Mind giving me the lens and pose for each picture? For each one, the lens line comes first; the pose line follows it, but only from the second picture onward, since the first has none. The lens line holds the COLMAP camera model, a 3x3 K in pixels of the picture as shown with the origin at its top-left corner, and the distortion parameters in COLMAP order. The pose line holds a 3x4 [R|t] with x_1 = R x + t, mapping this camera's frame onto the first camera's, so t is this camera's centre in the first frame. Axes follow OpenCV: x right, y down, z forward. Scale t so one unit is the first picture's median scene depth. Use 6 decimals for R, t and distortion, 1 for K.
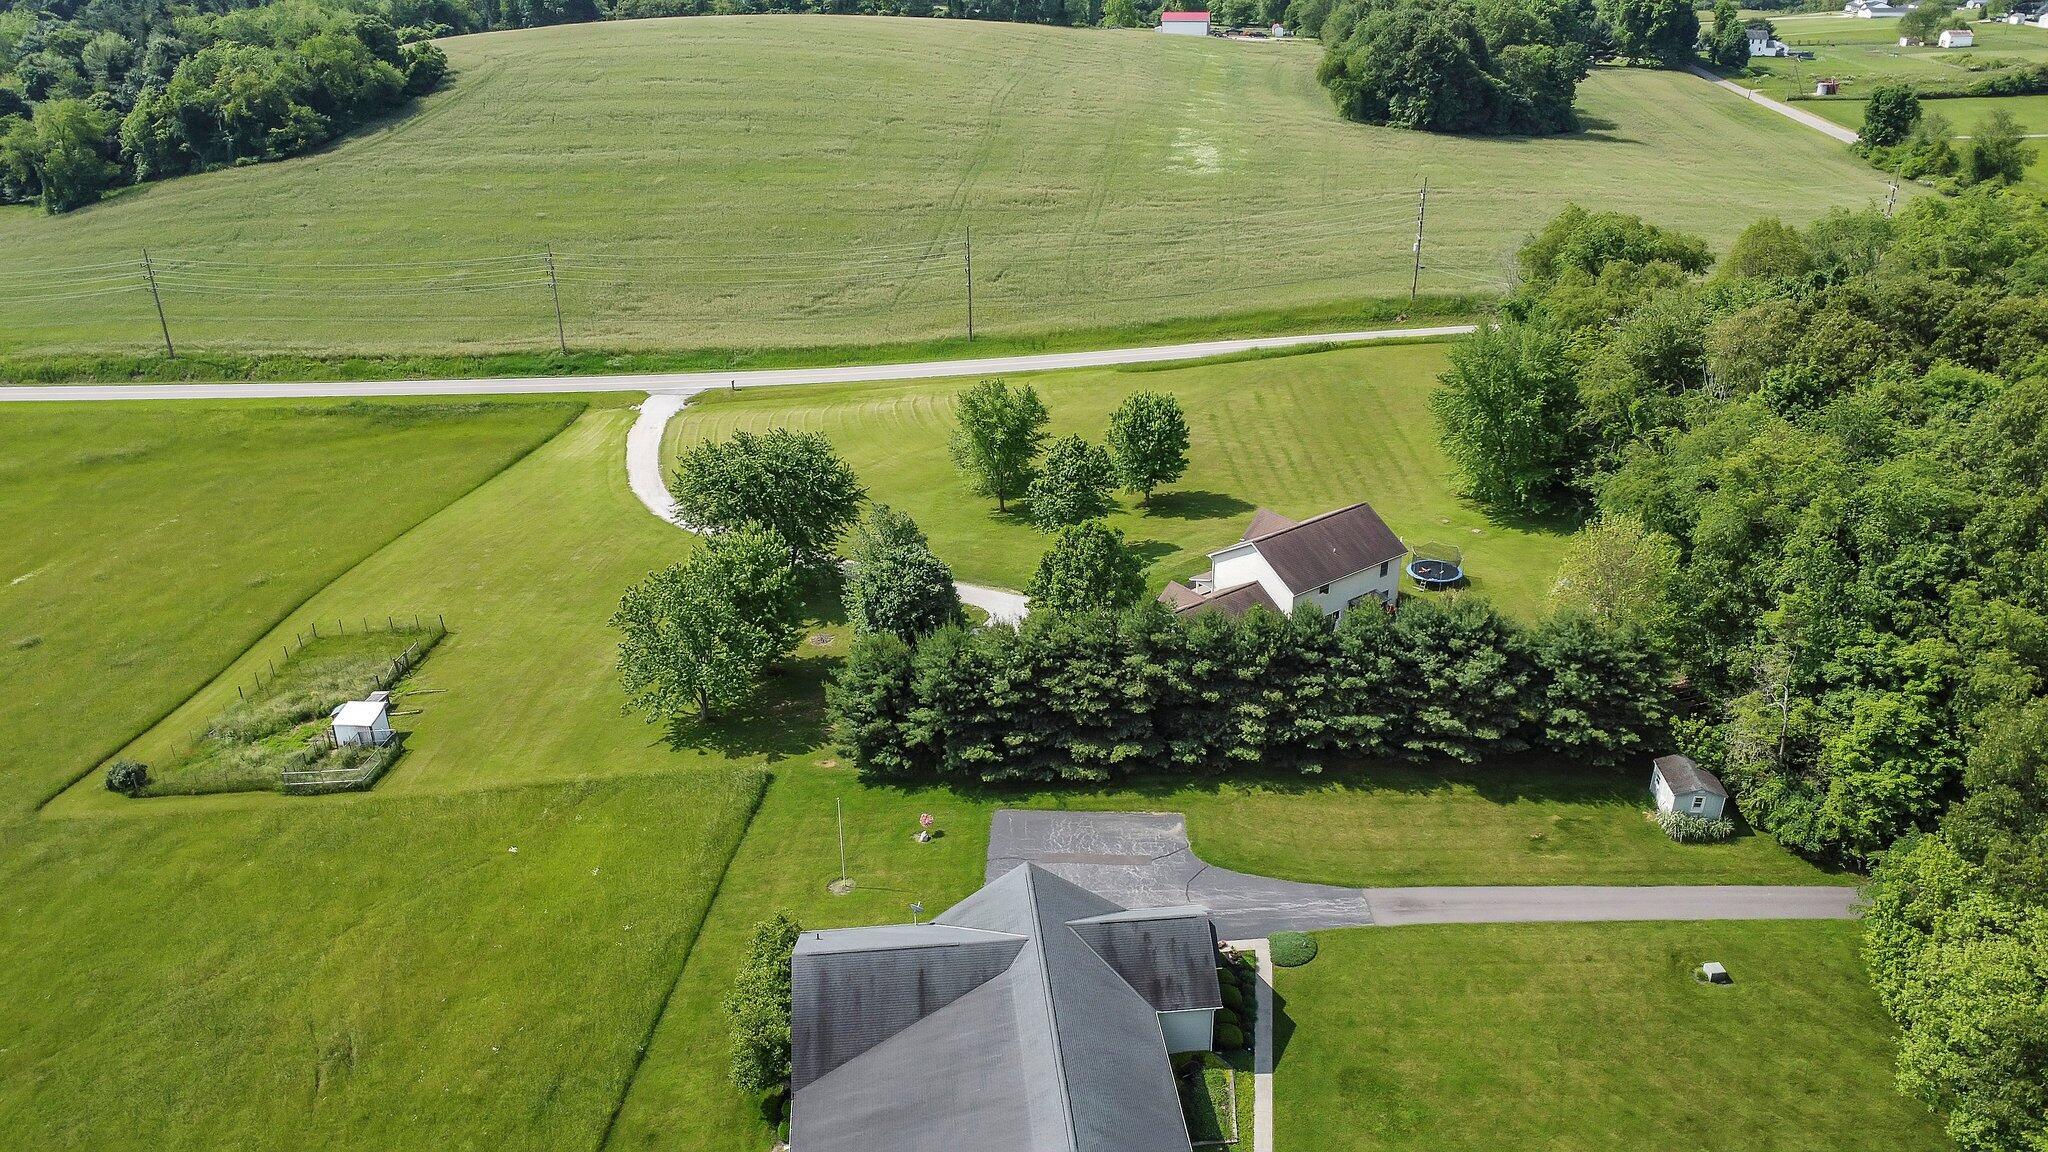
lens RADIAL K [[1478.4, 0, 1015.6], [0, 1478.4, 577.6], [0, 0, 1]] dist [-0.023270, -0.011177]
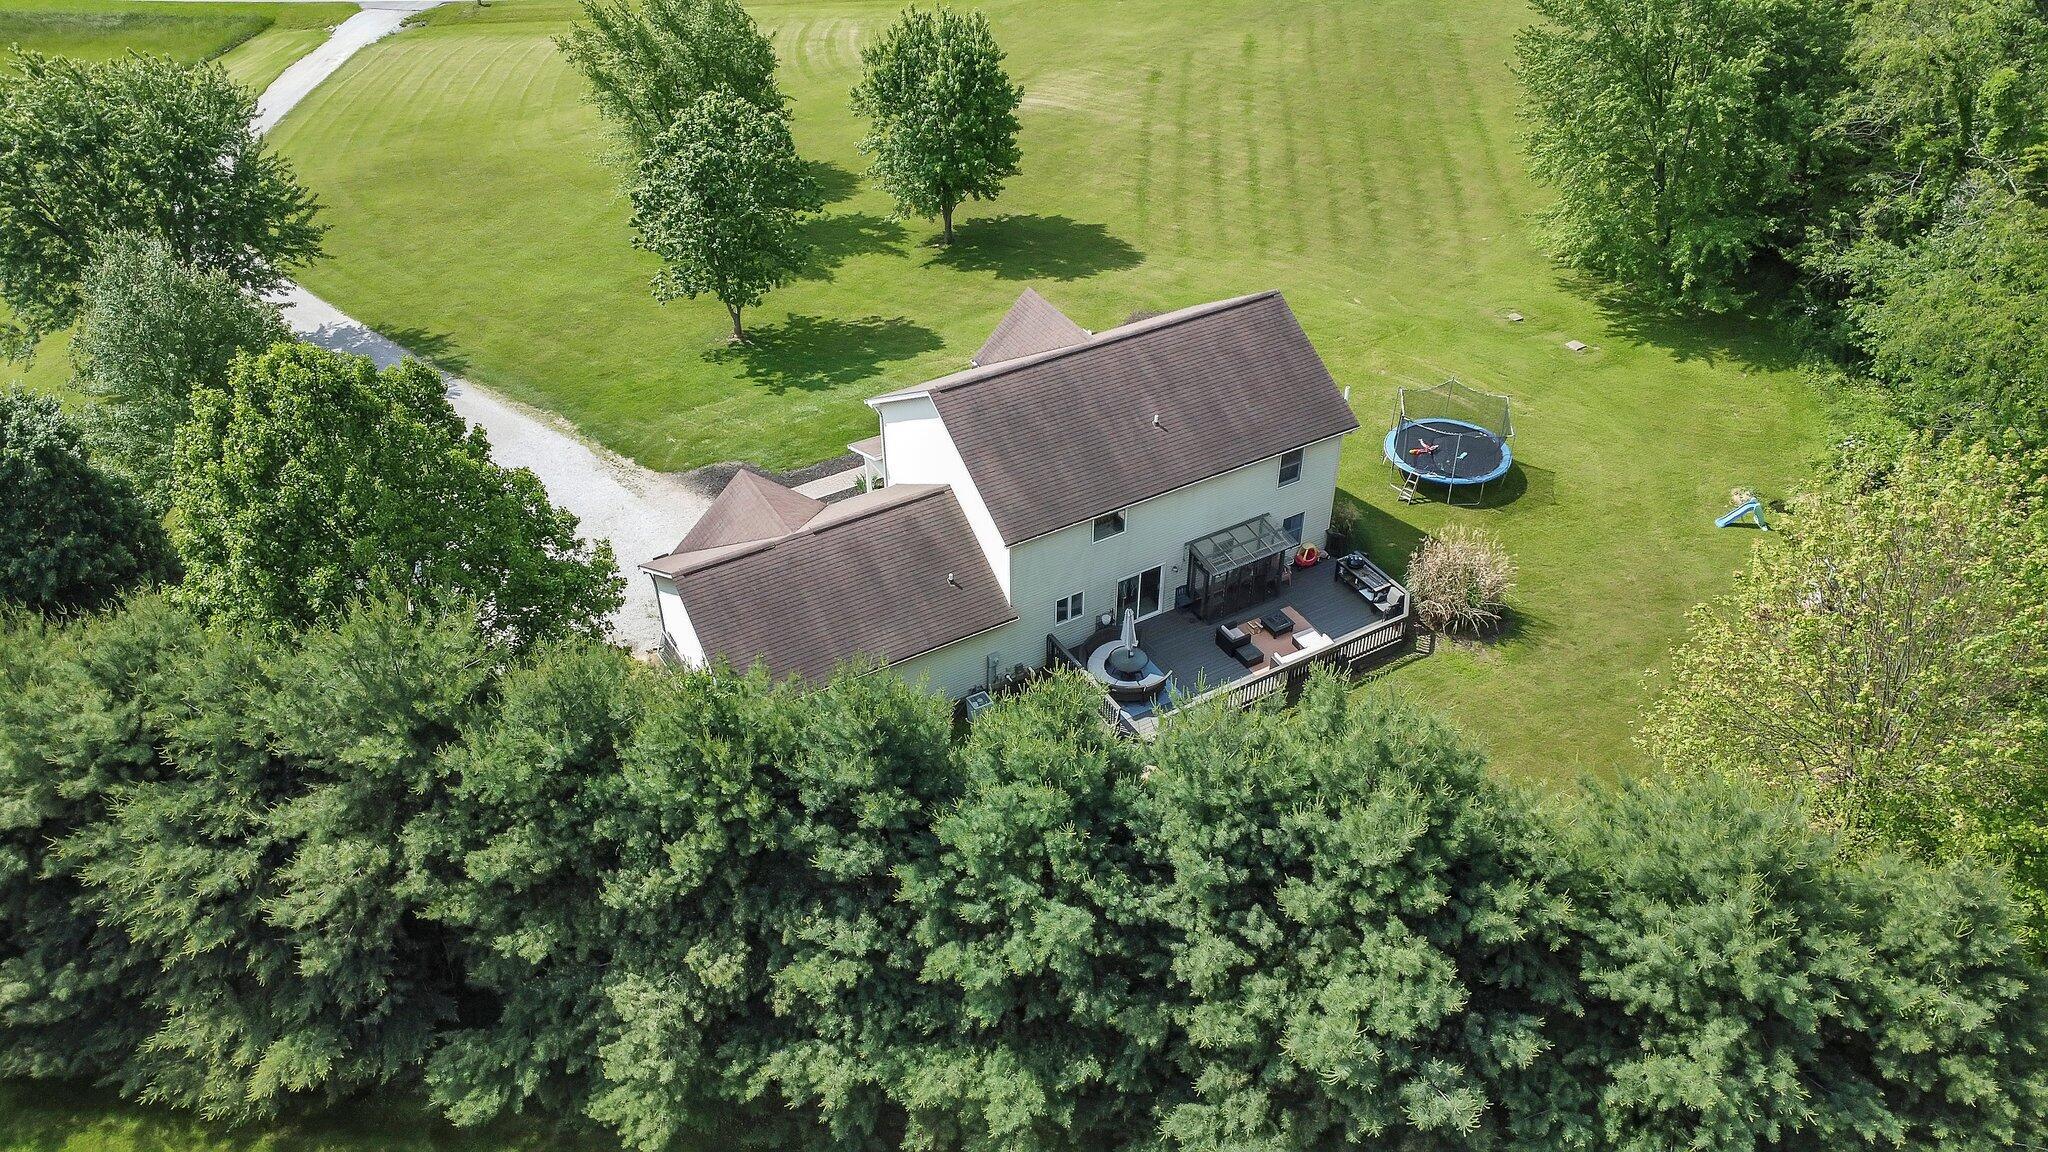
lens RADIAL K [[1478.4, 0, 1015.6], [0, 1478.4, 577.6], [0, 0, 1]] dist [-0.023270, -0.011177]
pose [[0.992787, 0.077098, -0.091815, 0.187232], [-0.055628, 0.974610, 0.216889, -0.052211], [0.106206, -0.210217, 0.971869, 0.516869]]
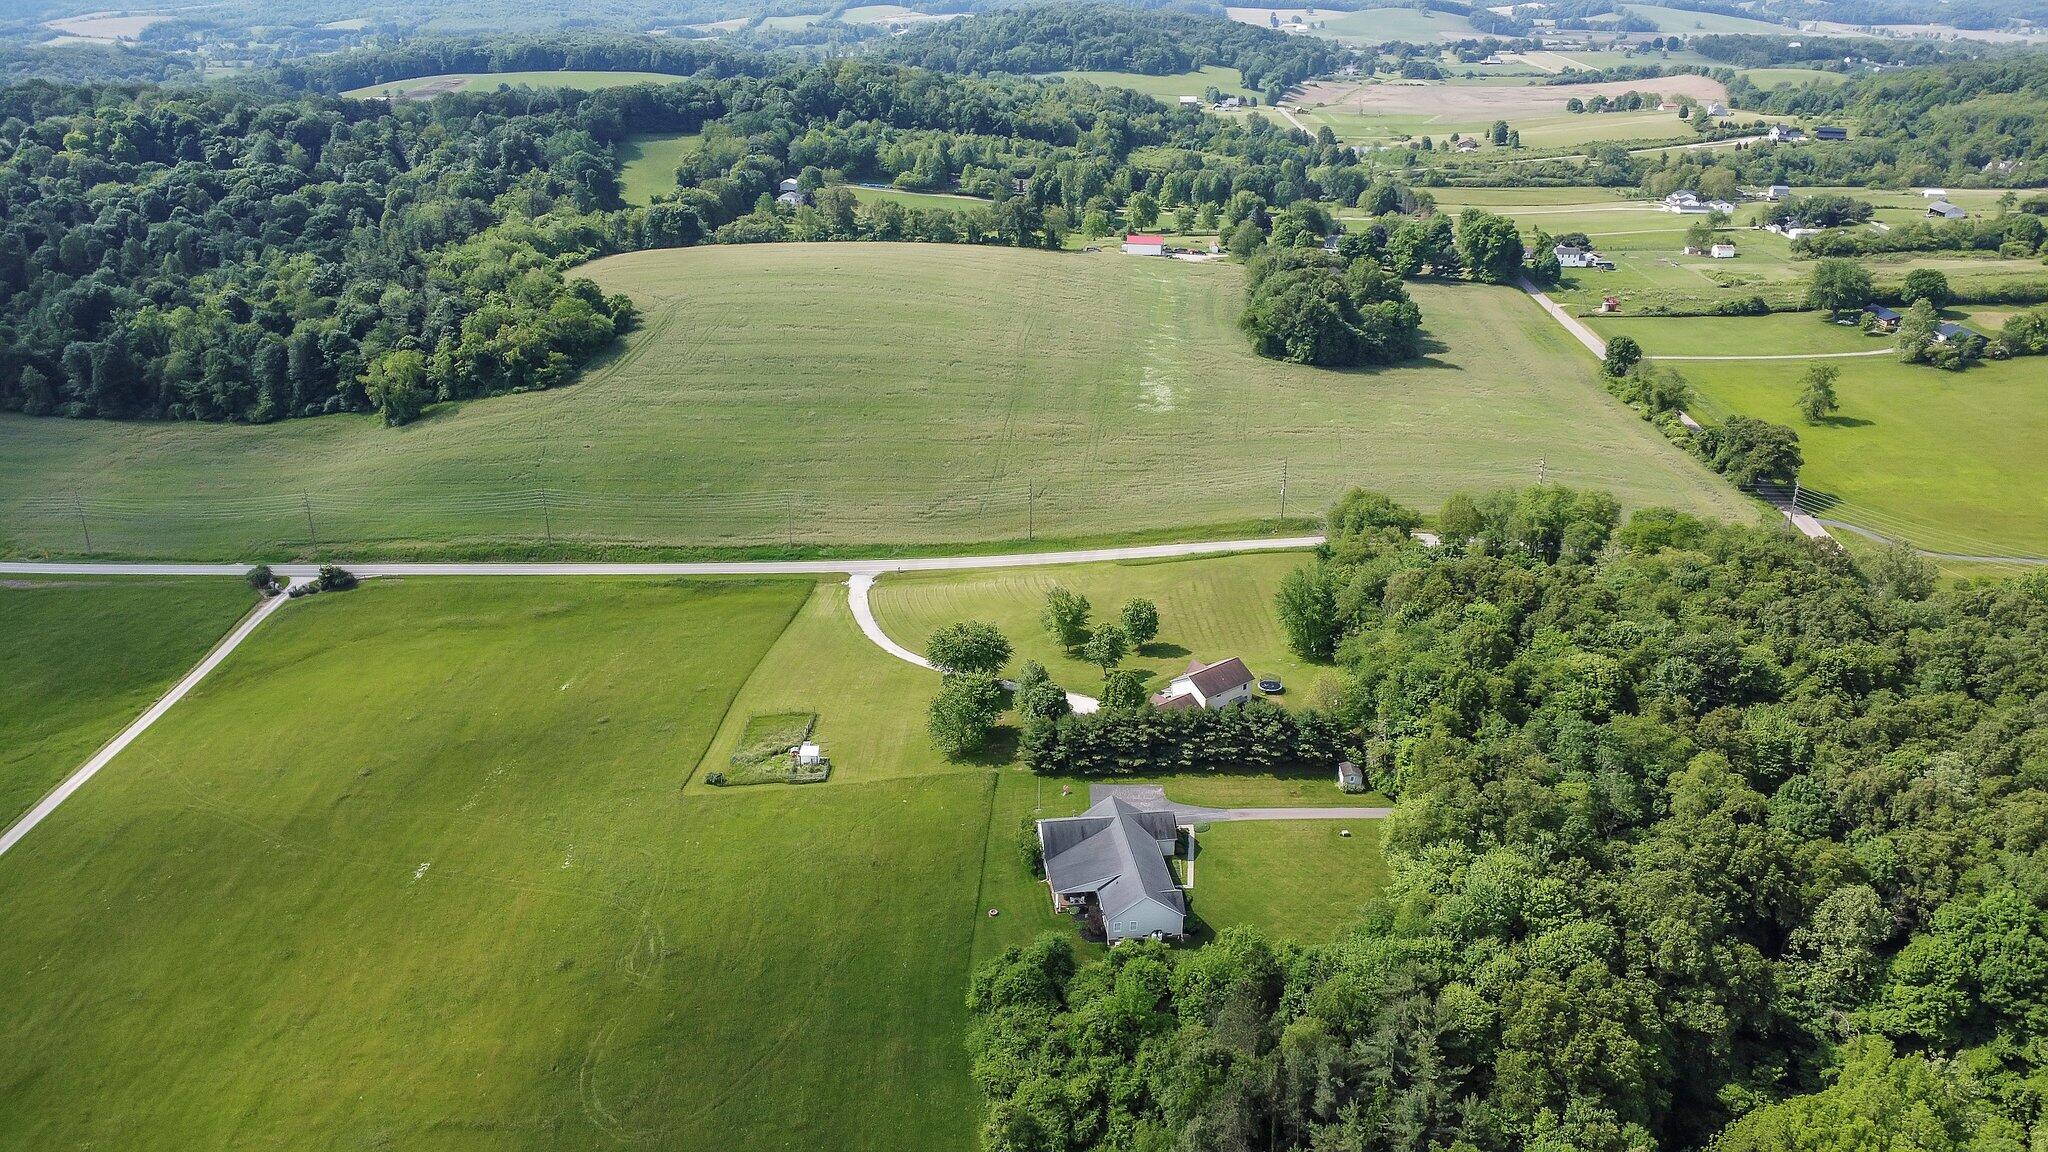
lens RADIAL K [[1478.4, 0, 1015.6], [0, 1478.4, 577.6], [0, 0, 1]] dist [-0.023270, -0.011177]
pose [[0.999476, -0.001177, 0.032358, -0.164946], [0.002498, 0.999164, -0.040808, -0.073183], [-0.032283, 0.040867, 0.998643, -1.162477]]
